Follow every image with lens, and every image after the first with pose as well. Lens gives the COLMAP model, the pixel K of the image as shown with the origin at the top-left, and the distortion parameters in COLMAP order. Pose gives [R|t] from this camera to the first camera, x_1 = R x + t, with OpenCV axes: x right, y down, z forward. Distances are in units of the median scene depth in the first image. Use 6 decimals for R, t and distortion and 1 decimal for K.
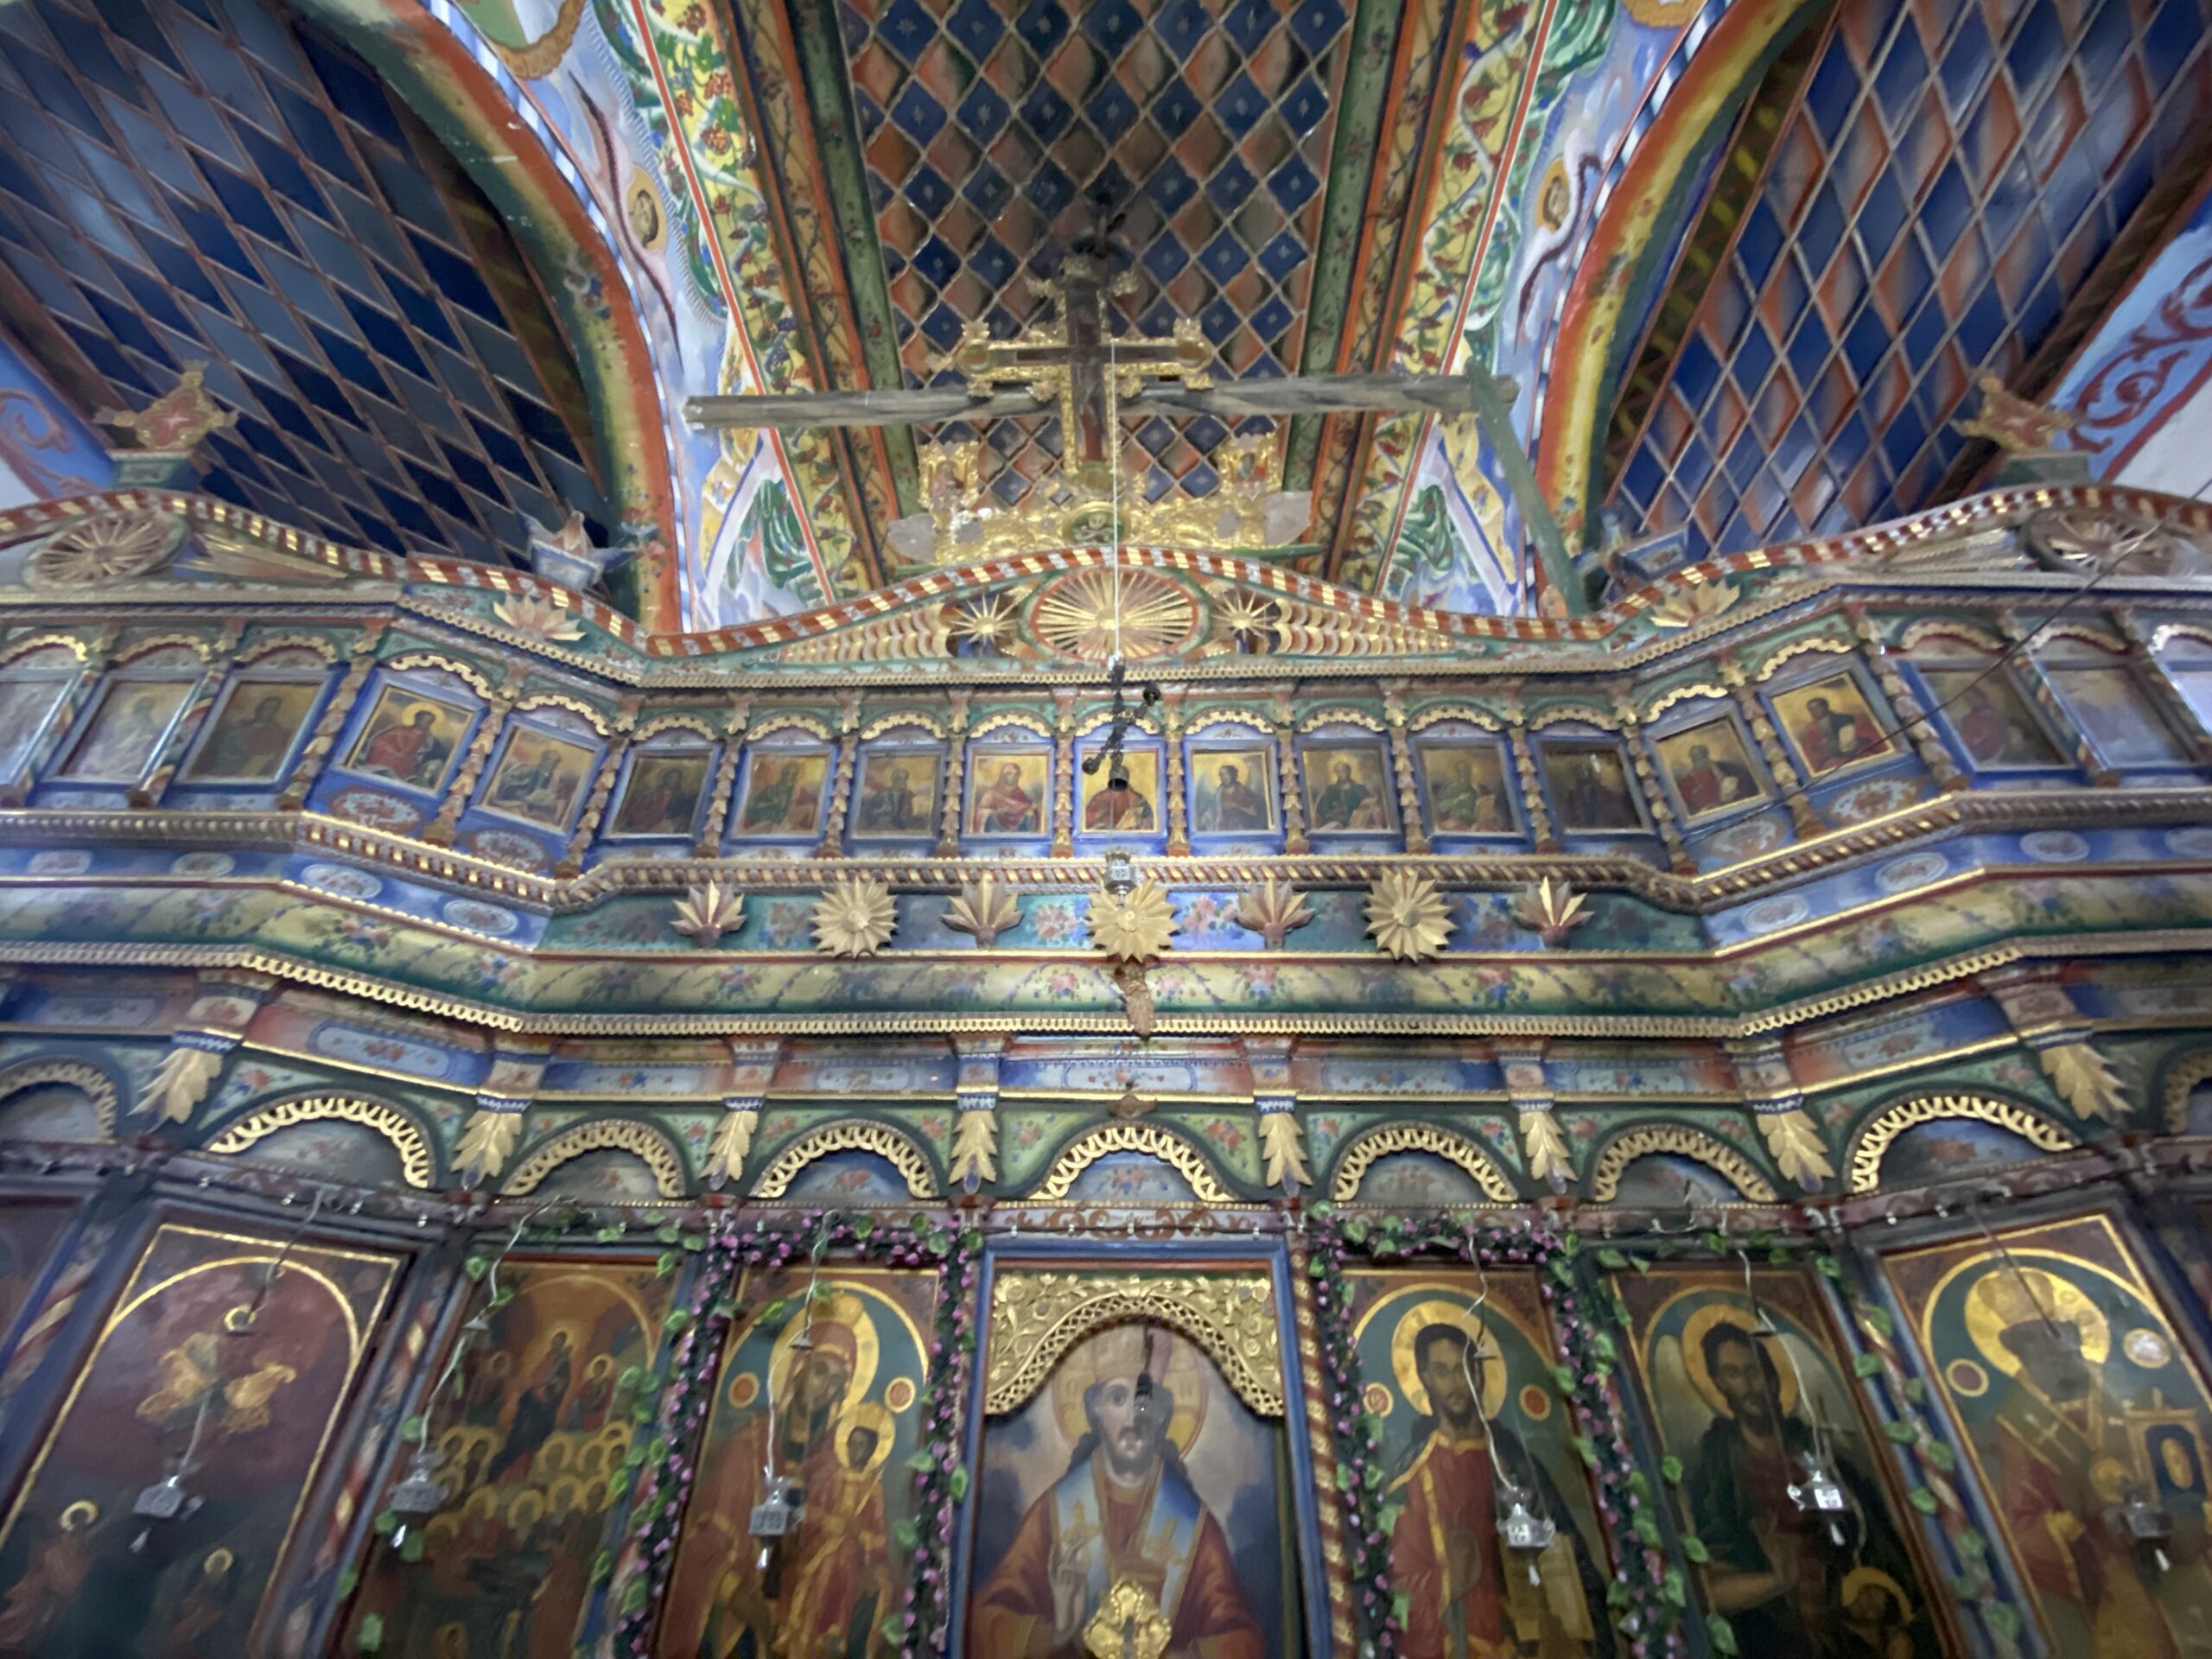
lens RADIAL K [[942.8, 0, 1098.6], [0, 942.8, 781.1], [0, 0, 1]] dist [0.006884, -0.015232]
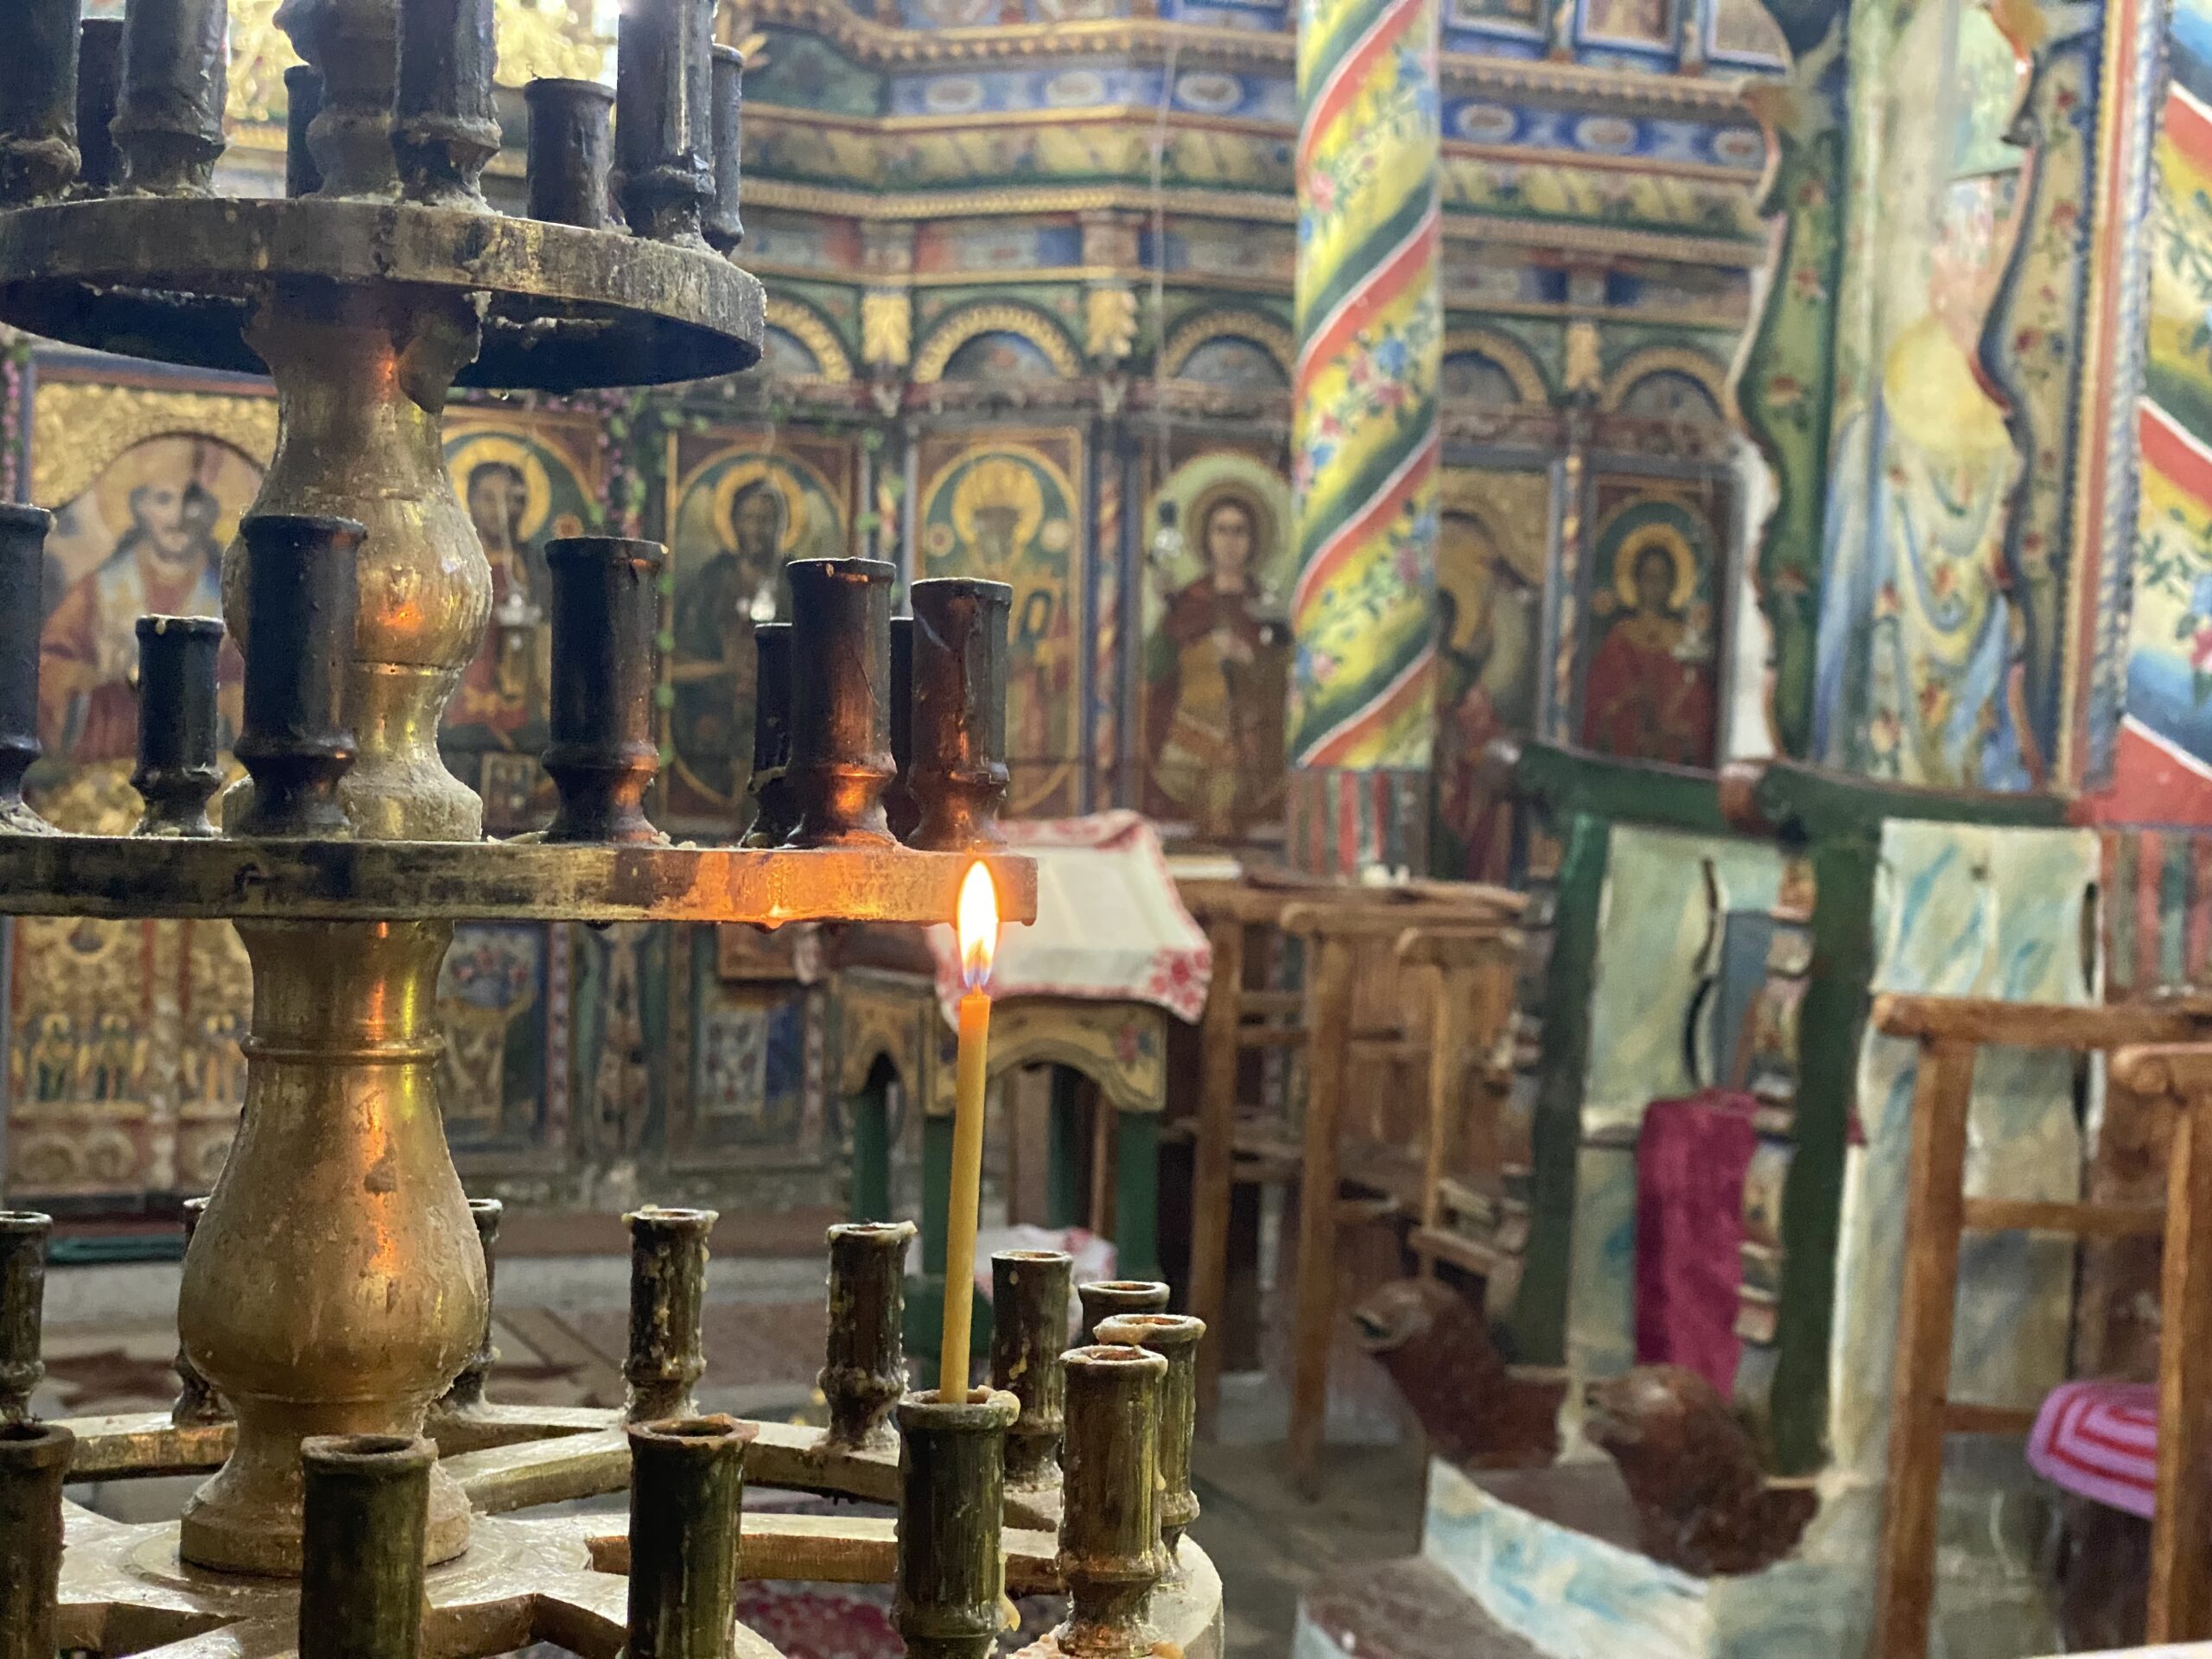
lens RADIAL K [[3324.6, 0, 1112.8], [0, 3324.6, 814.4], [0, 0, 1]] dist [0.056419, 0.000000]
pose [[0.919322, 0.019863, 0.393004, -0.435407], [-0.264762, 0.770079, 0.580413, -1.399024], [-0.291116, -0.637639, 0.713210, -2.013124]]
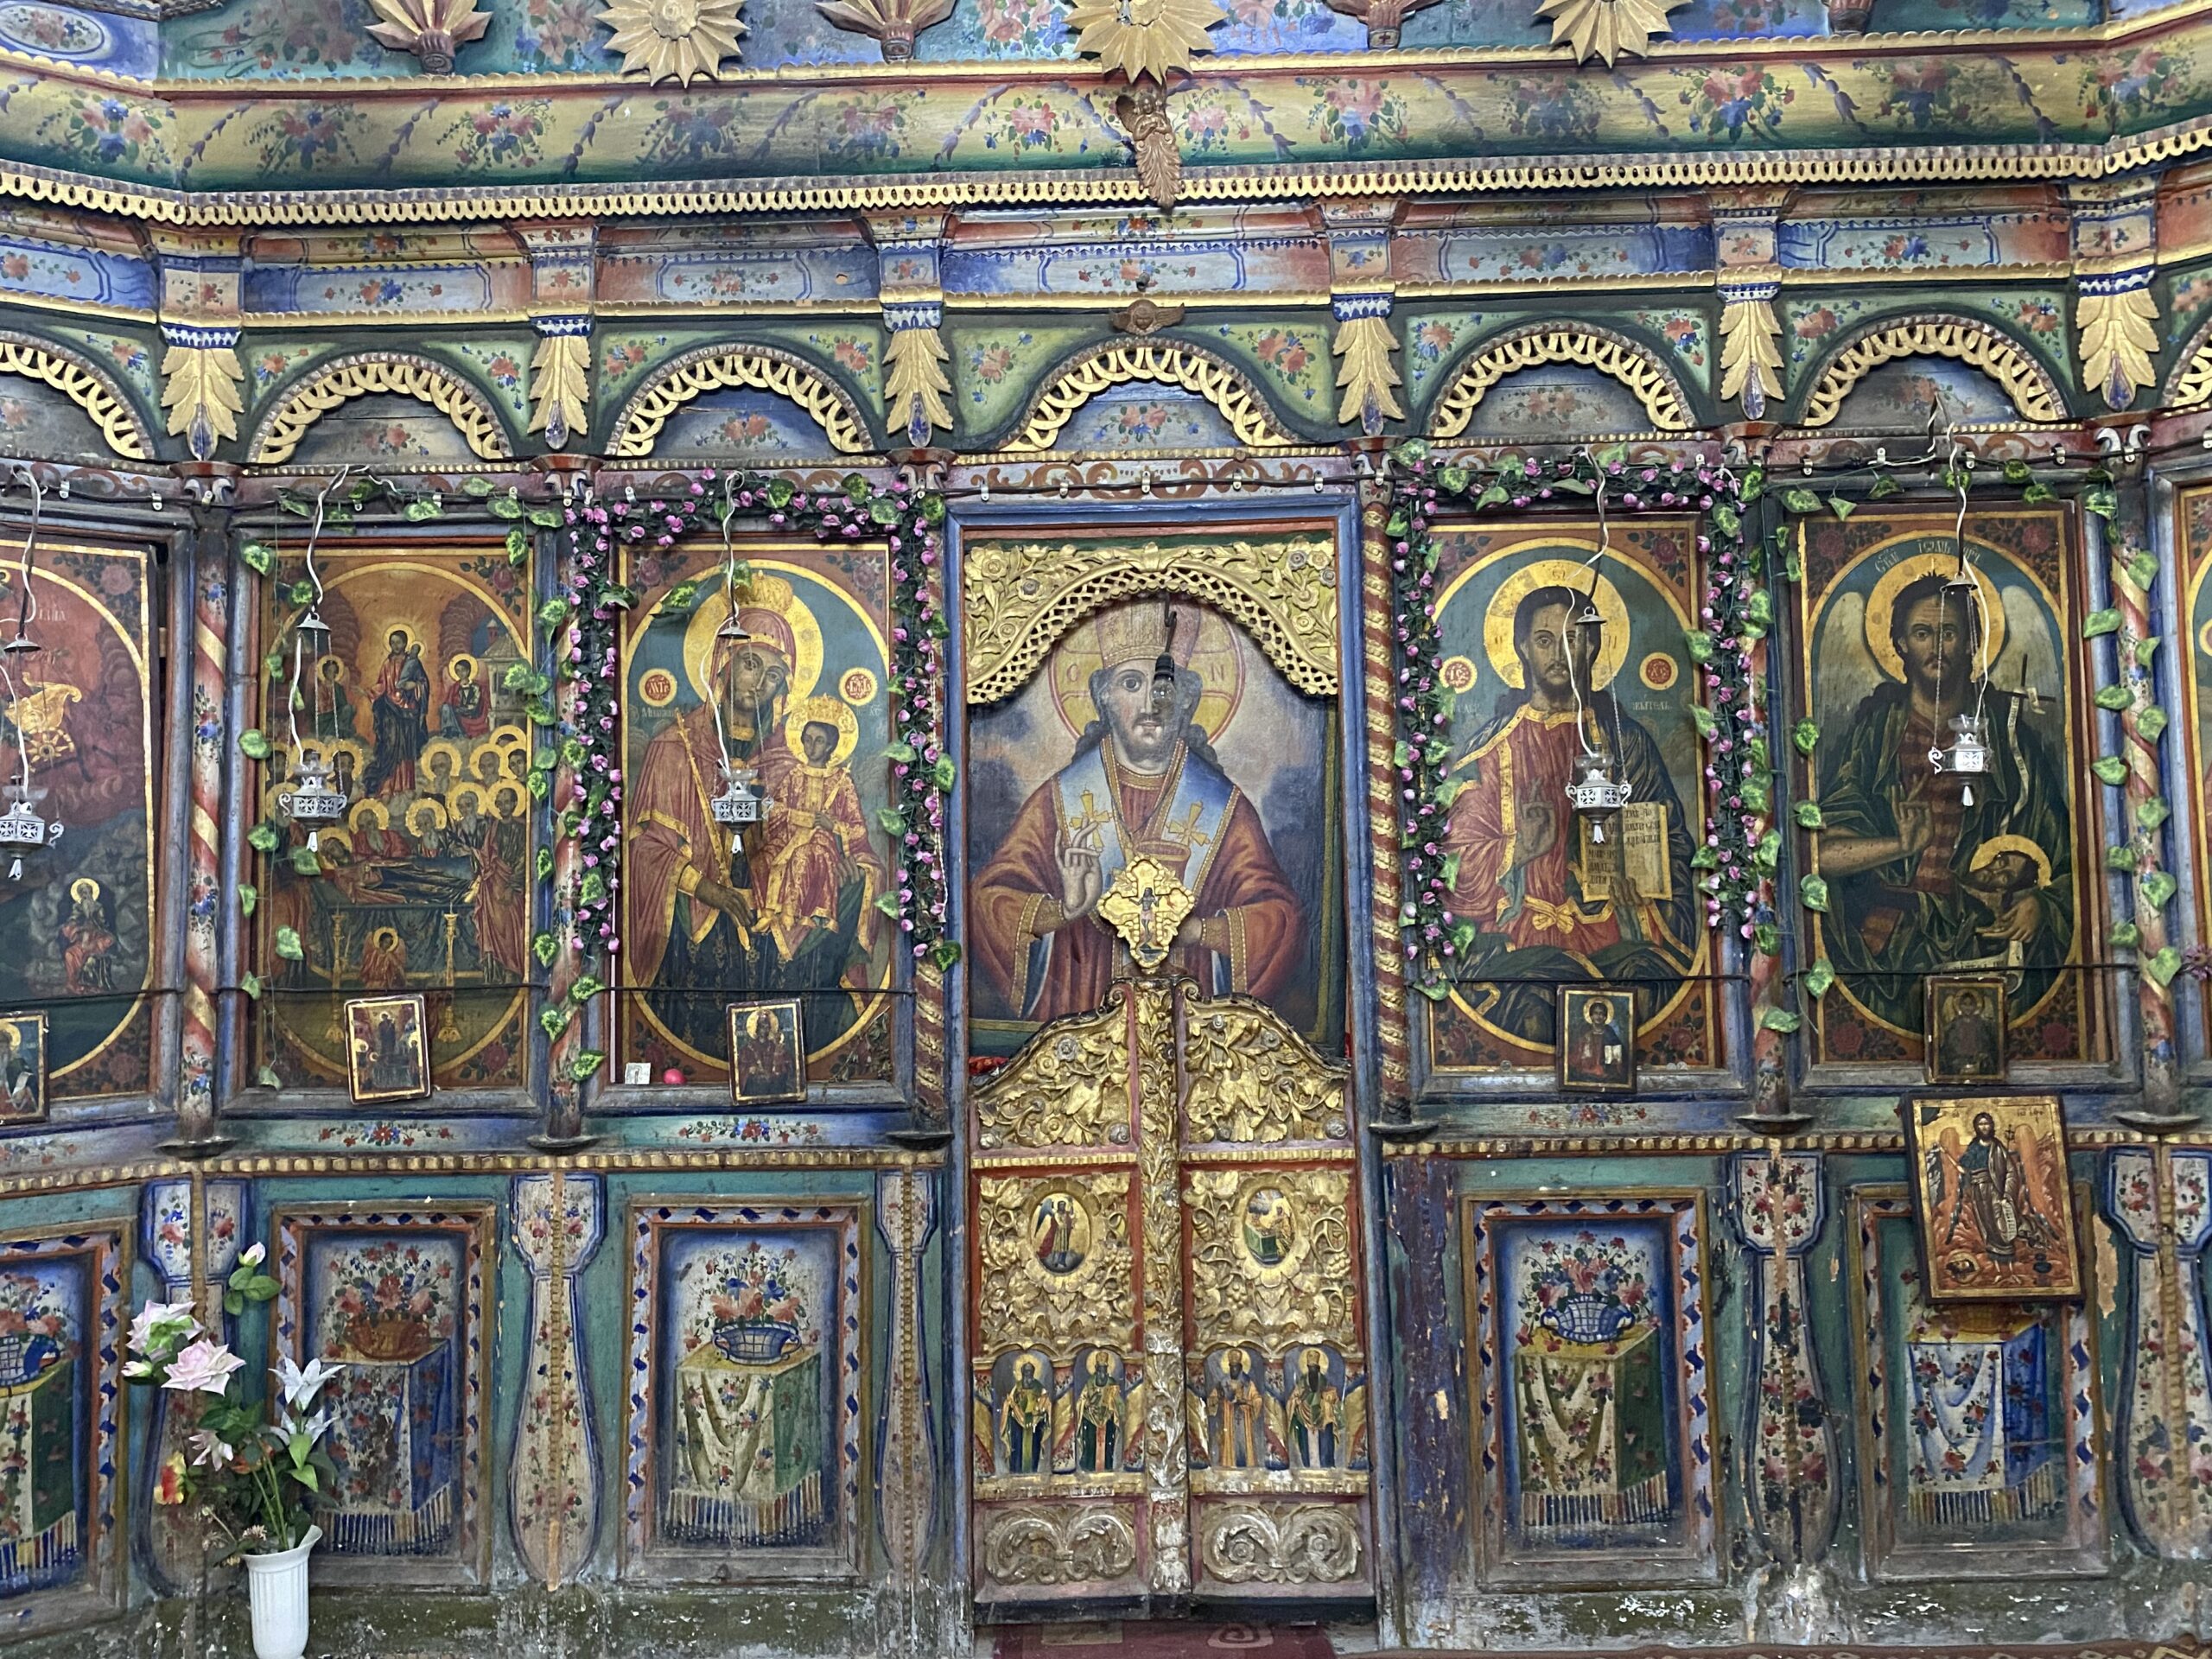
lens RADIAL K [[1899.4, 0, 1120.5], [0, 1899.4, 844.2], [0, 0, 1]] dist [0.081630, -0.069477]
pose [[0.999523, -0.030258, 0.006138, -0.002910], [0.020441, 0.797536, 0.602925, -0.193315], [-0.023139, -0.602513, 0.797774, -0.342434]]
